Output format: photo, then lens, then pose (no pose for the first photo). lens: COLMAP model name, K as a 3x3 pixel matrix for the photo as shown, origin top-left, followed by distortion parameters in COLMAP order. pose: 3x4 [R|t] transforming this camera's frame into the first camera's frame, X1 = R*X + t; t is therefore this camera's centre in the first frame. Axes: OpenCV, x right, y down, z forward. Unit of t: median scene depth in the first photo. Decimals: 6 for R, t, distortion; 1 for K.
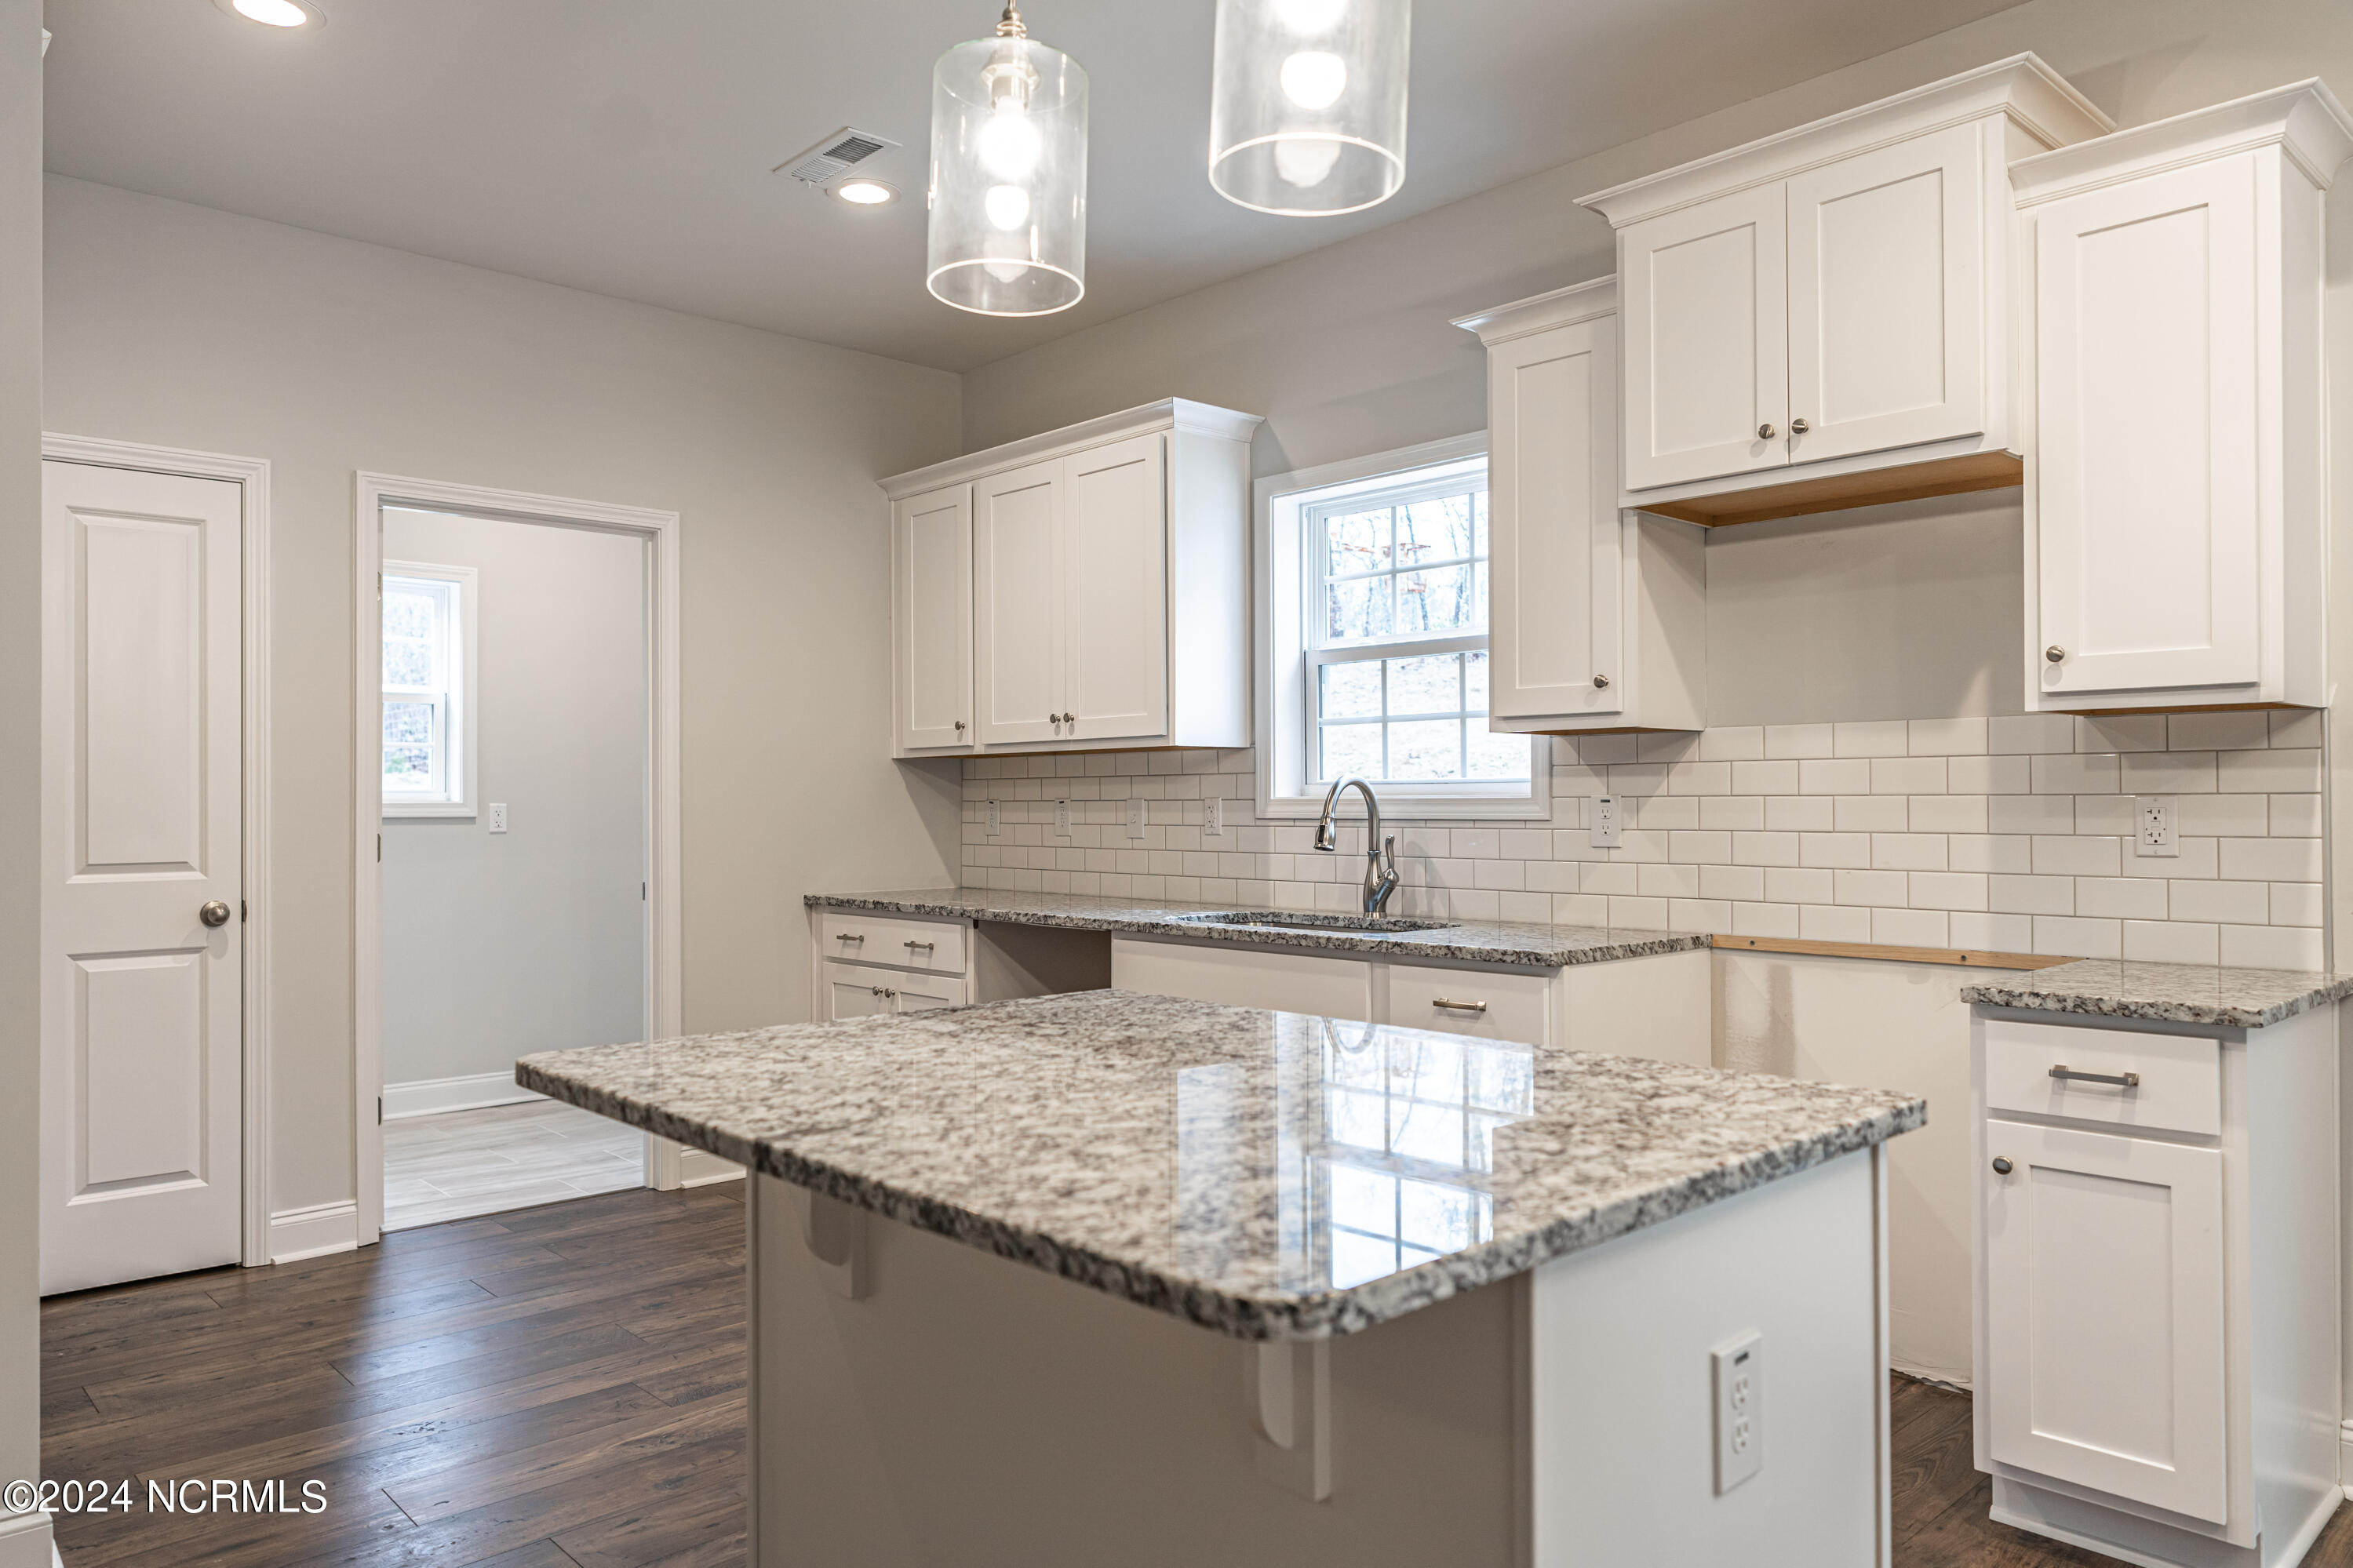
lens RADIAL K [[1575.3, 0, 1176.5], [0, 1575.3, 784.0], [0, 0, 1]] dist [-0.001599, 0.004683]
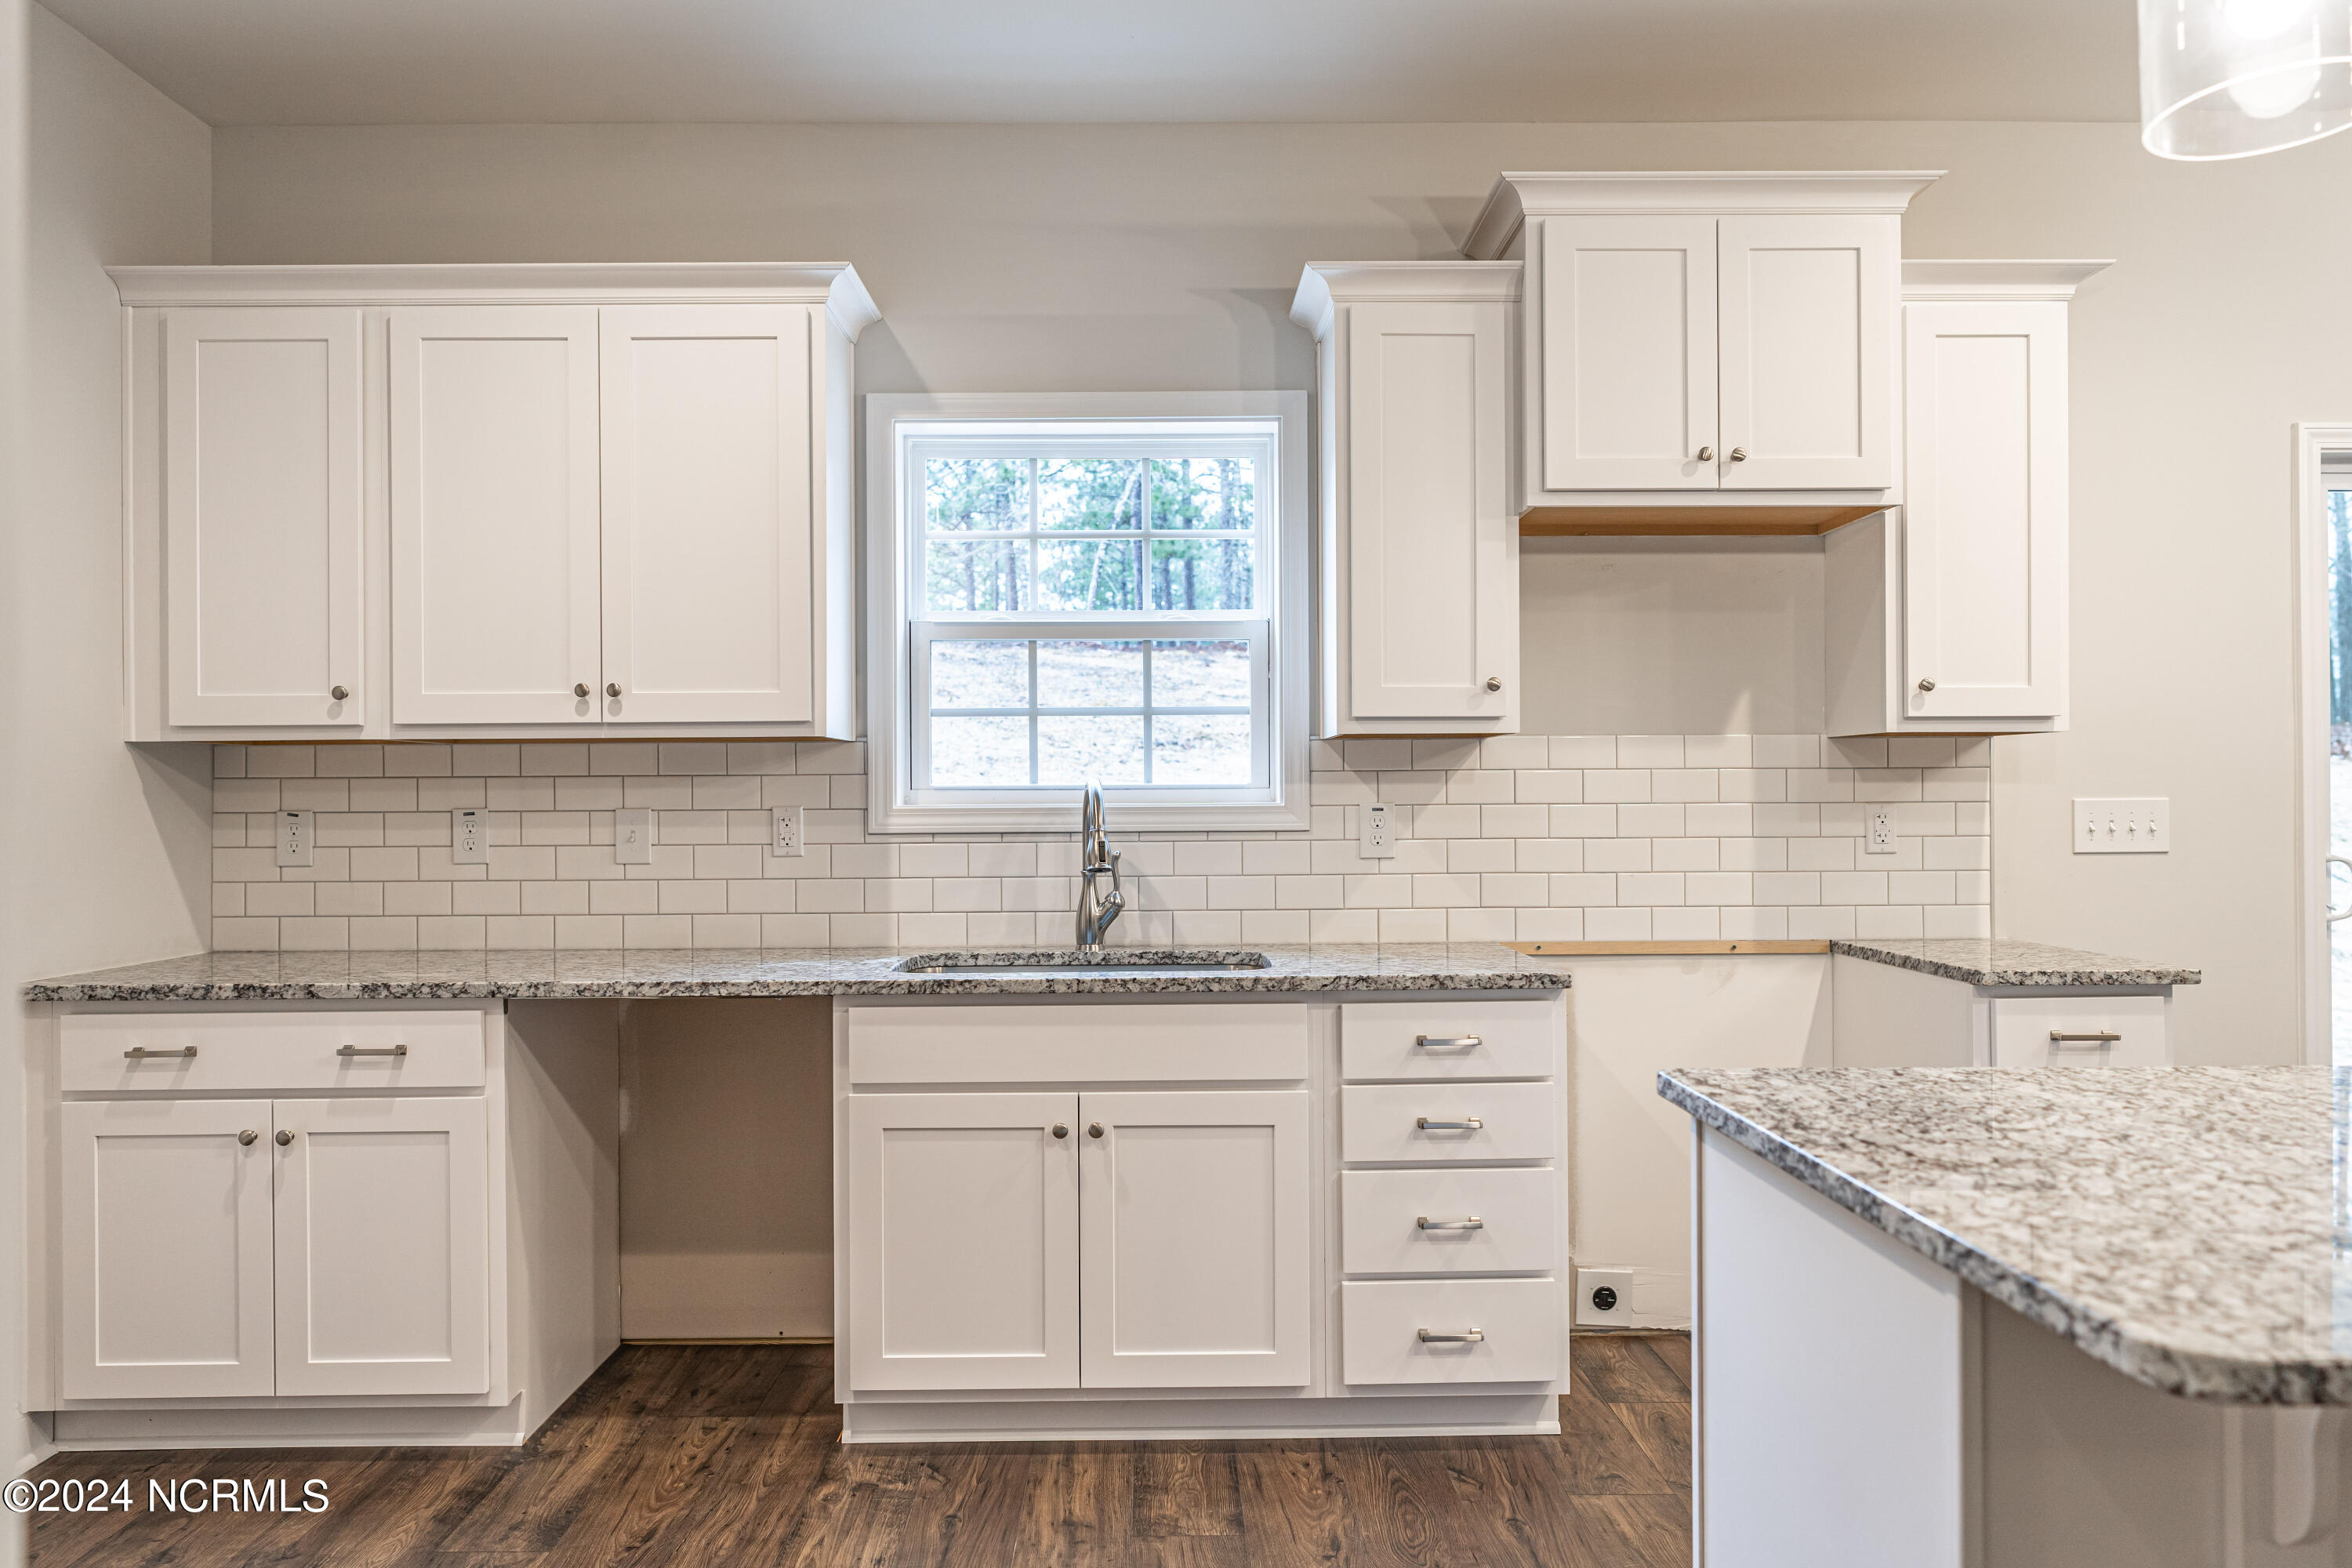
lens RADIAL K [[1574.8, 0, 1176.0], [0, 1574.8, 784.0], [0, 0, 1]] dist [-0.001599, 0.004683]
pose [[0.674439, 0.006222, 0.738304, -0.499019], [-0.005178, 0.999980, -0.003698, -0.000359], [-0.738312, -0.001329, 0.674458, 0.443706]]
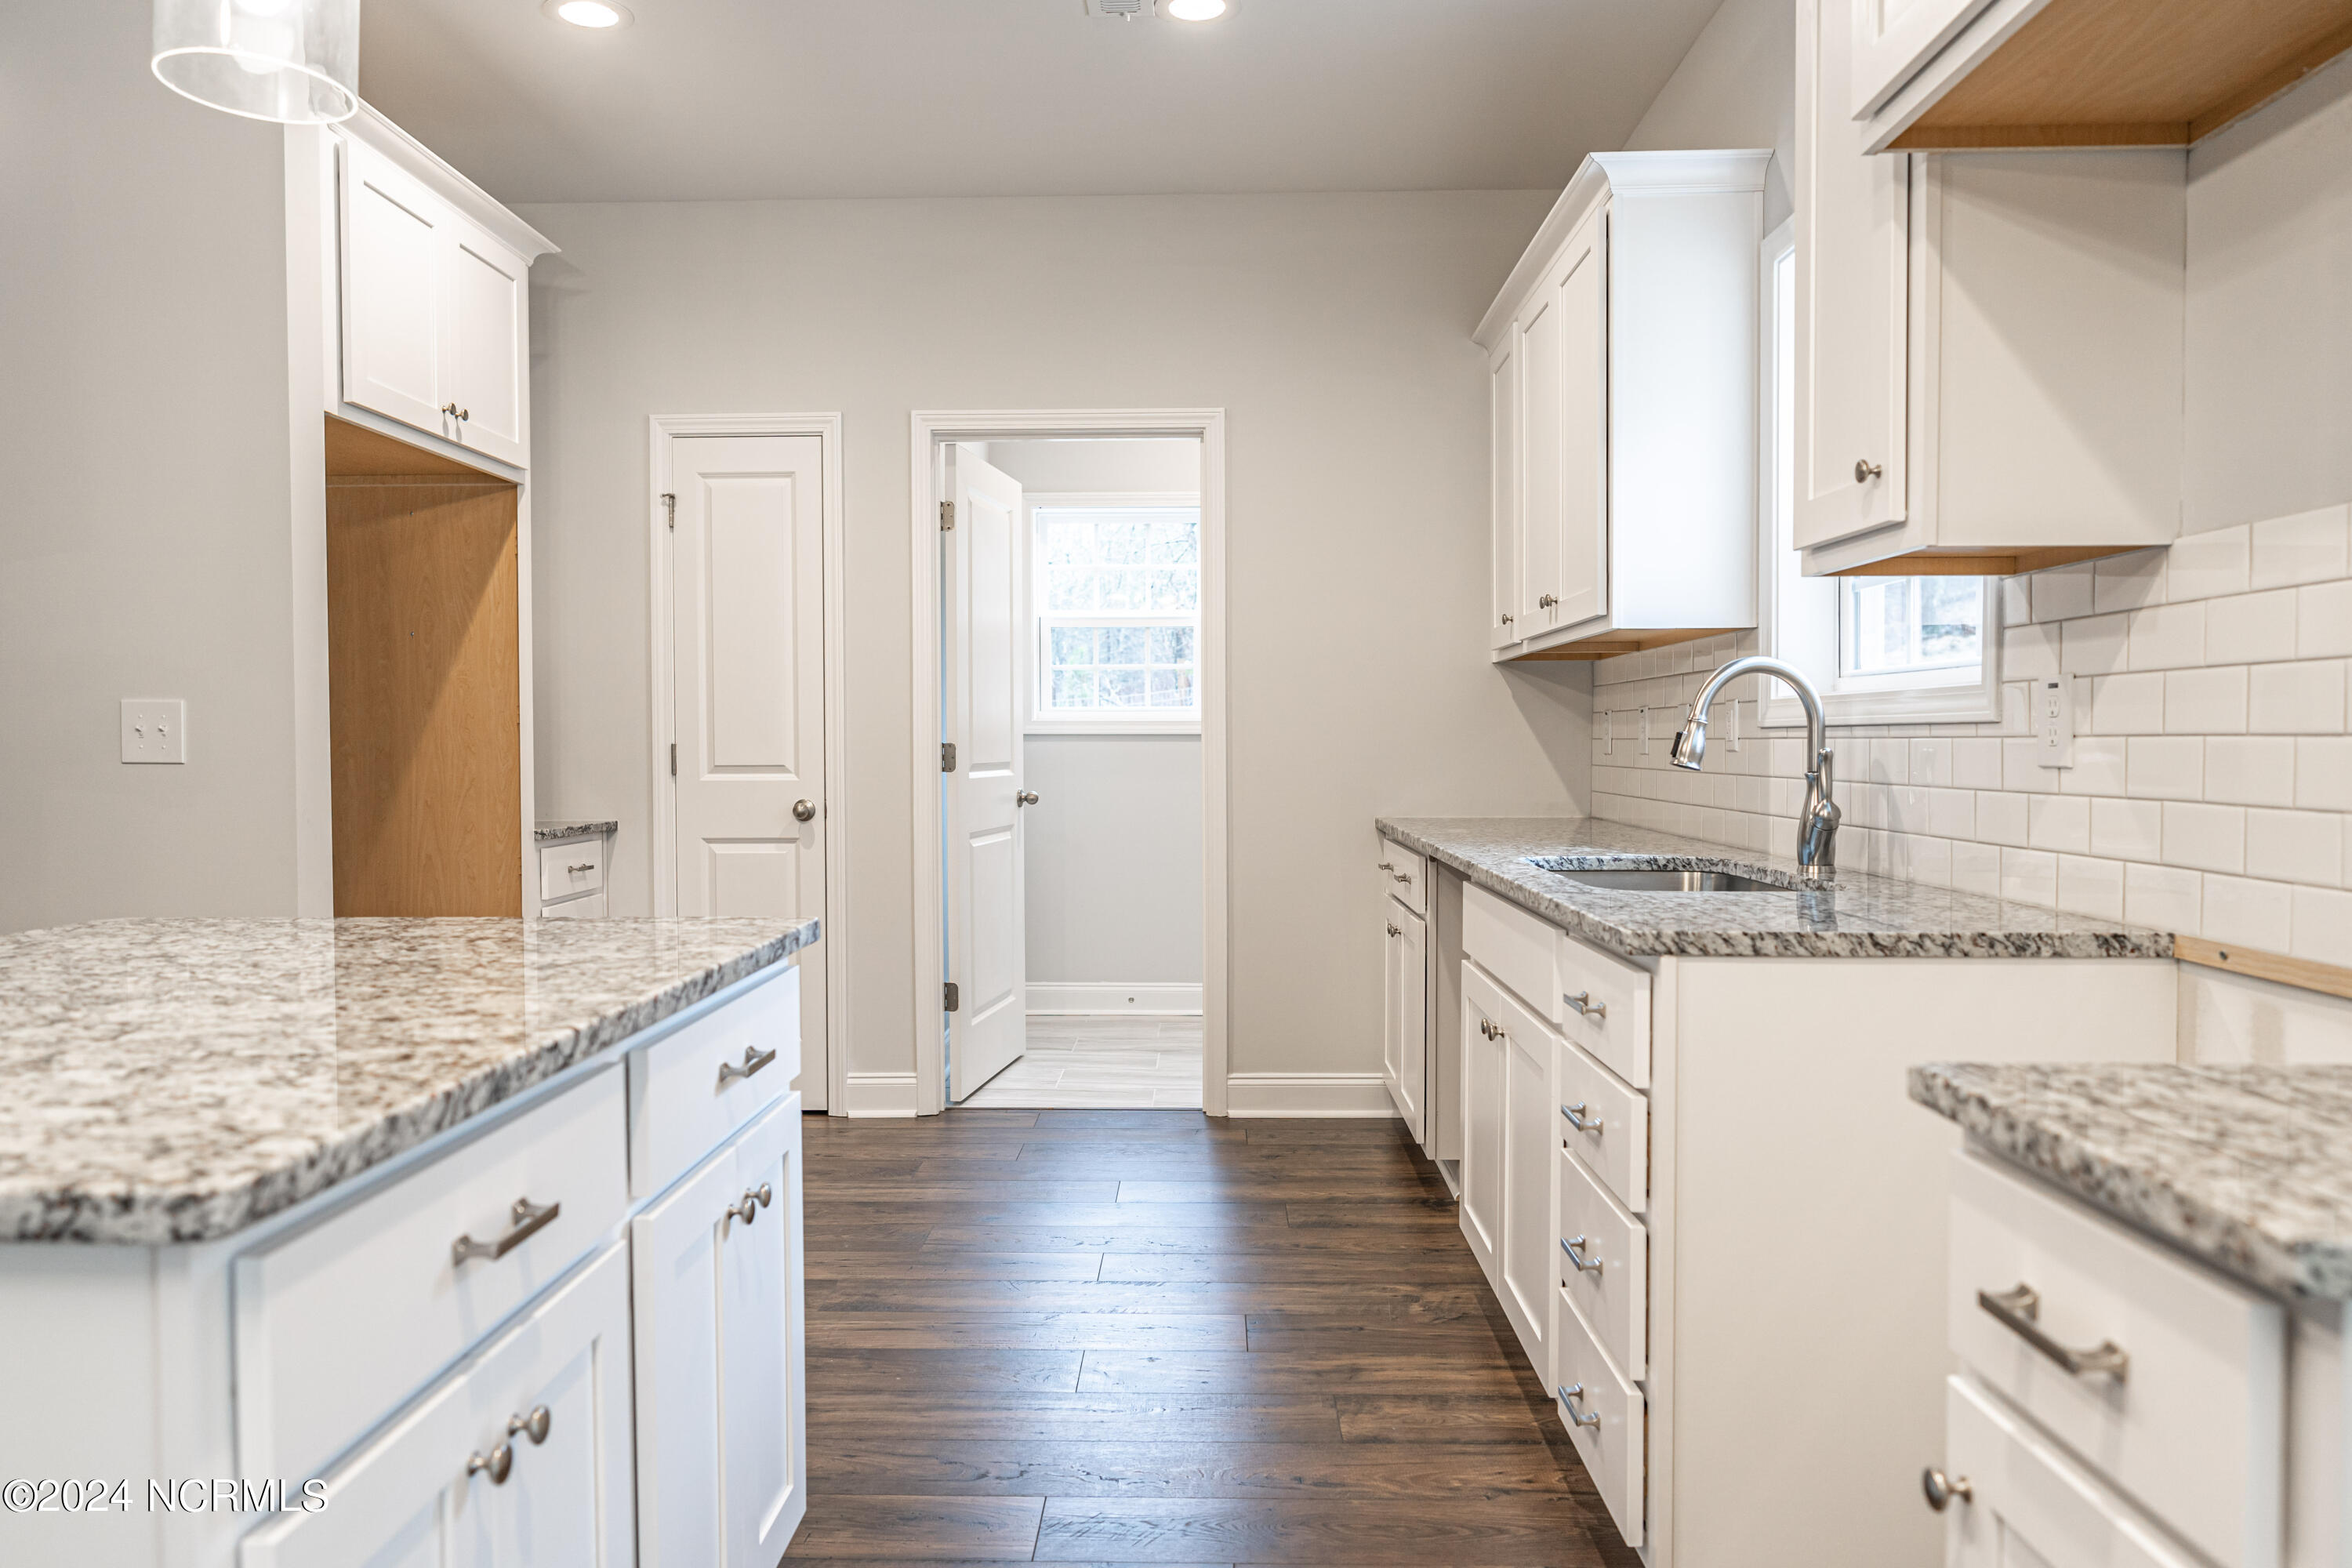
lens RADIAL K [[1619.6, 0, 1165.3], [0, 1619.6, 783.2], [0, 0, 1]] dist [-0.009767, -0.000487]
pose [[0.706673, 0.019903, -0.707260, 0.448817], [0.008845, 0.999278, 0.036959, 0.021272], [0.707485, -0.032374, 0.705987, 0.360455]]
